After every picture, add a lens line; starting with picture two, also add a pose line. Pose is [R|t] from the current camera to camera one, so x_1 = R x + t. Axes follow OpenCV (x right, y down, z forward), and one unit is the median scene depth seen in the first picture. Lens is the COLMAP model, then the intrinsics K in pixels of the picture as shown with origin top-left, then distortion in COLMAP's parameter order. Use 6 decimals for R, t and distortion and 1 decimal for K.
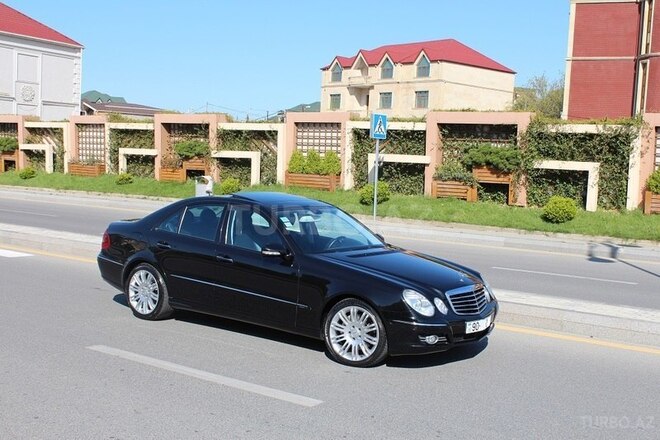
lens RADIAL K [[770.2, 0, 329.4], [0, 770.2, 221.9], [0, 0, 1]] dist [-0.065411, 0.000000]
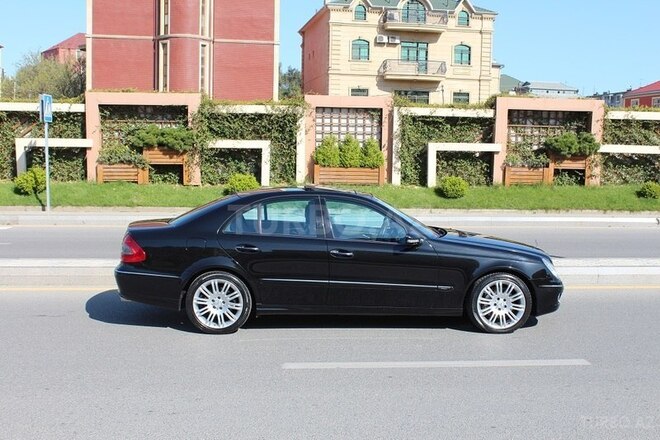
lens RADIAL K [[770.2, 0, 326.5], [0, 770.2, 224.0], [0, 0, 1]] dist [-0.065411, 0.000000]
pose [[0.799546, -0.090278, 0.593782, -0.229207], [0.071259, 0.995915, 0.055465, -0.013936], [-0.596363, -0.002035, 0.802712, 0.073654]]
